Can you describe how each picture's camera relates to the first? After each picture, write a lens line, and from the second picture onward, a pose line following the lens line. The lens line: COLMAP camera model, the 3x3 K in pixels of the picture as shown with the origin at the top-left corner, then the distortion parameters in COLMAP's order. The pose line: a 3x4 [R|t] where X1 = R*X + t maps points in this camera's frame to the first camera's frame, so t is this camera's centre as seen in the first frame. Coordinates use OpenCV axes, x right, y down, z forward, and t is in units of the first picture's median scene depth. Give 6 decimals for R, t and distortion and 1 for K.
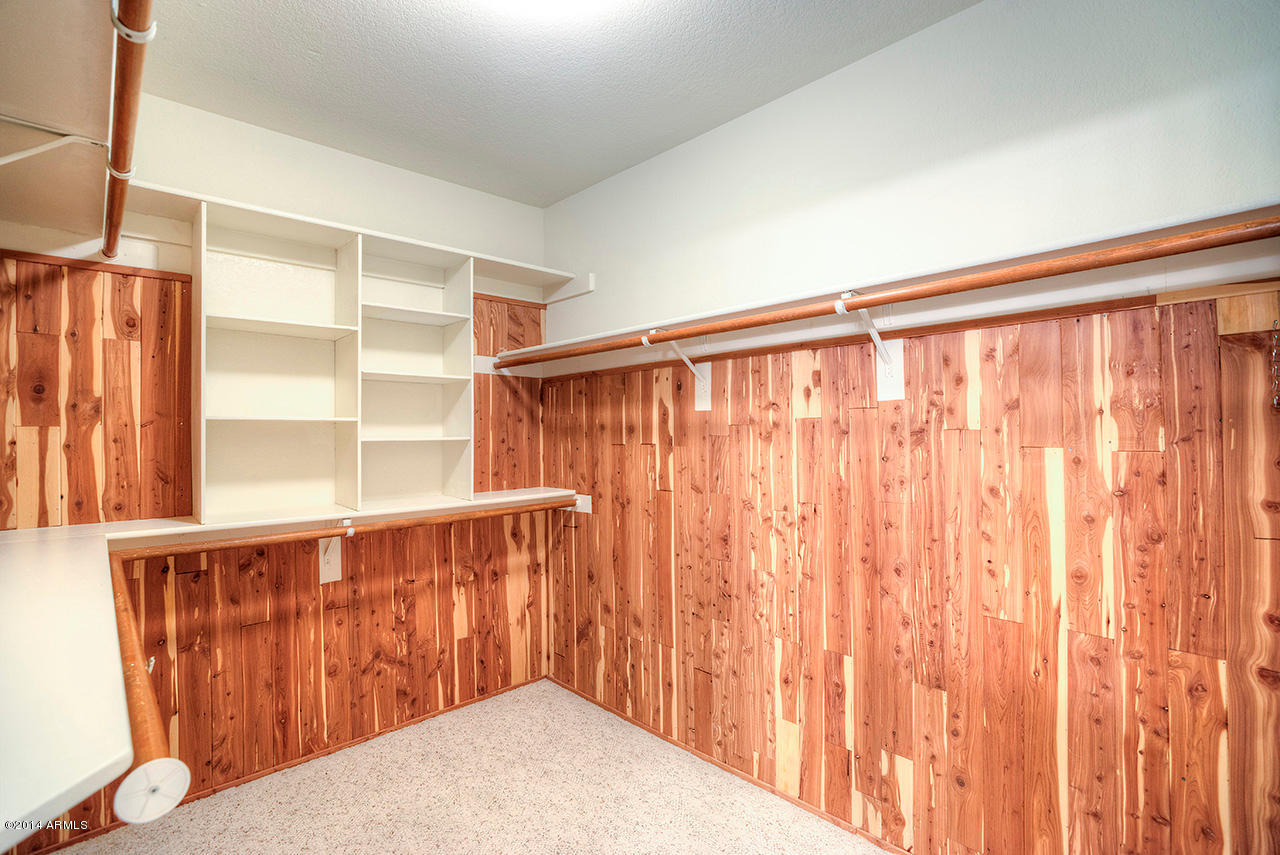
lens RADIAL K [[586.1, 0, 634.4], [0, 586.1, 438.6], [0, 0, 1]] dist [-0.013876, 0.003548]
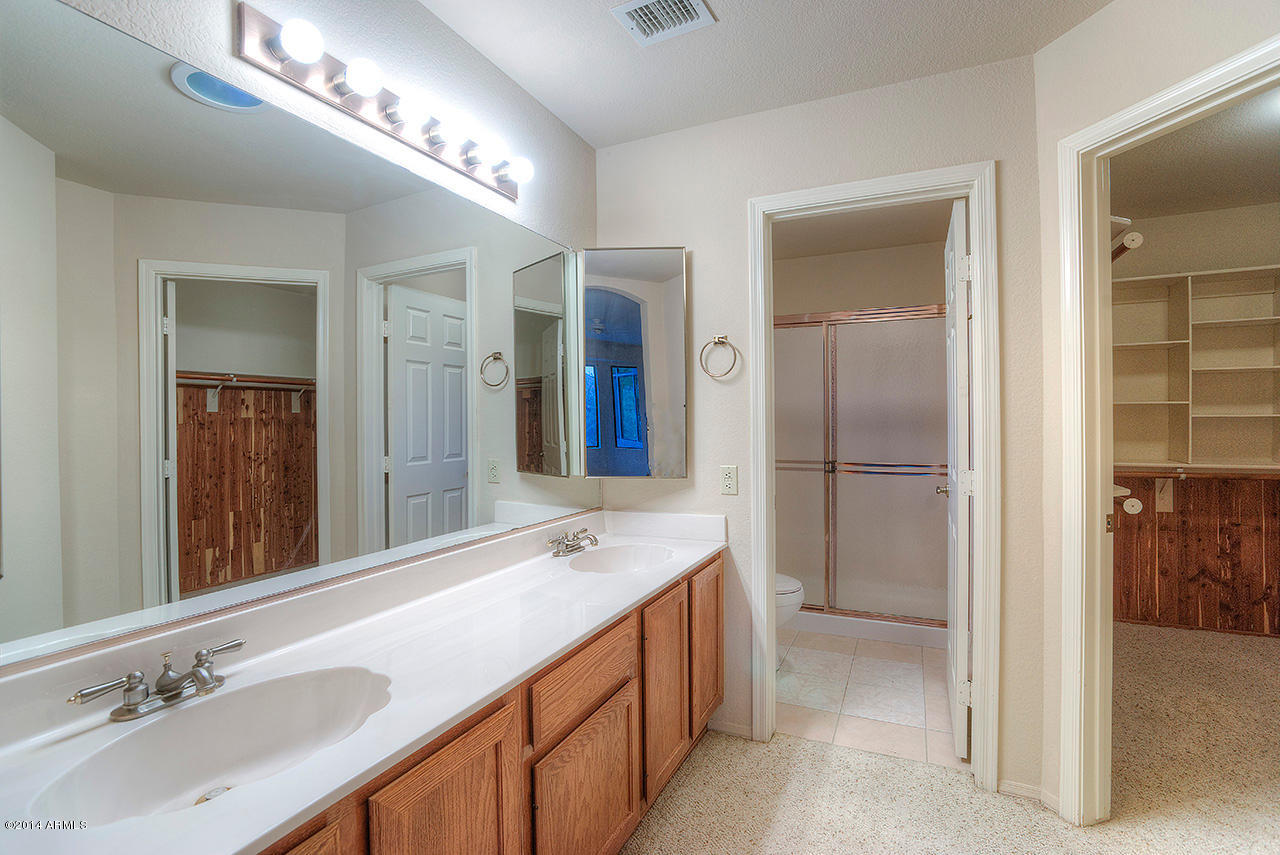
lens RADIAL K [[586.1, 0, 631.2], [0, 586.1, 433.8], [0, 0, 1]] dist [-0.013876, 0.003548]
pose [[0.365277, 0.022555, -0.930626, 0.340855], [0.007868, 0.999596, 0.027315, -0.006010], [0.930866, -0.017300, 0.364952, -0.766474]]
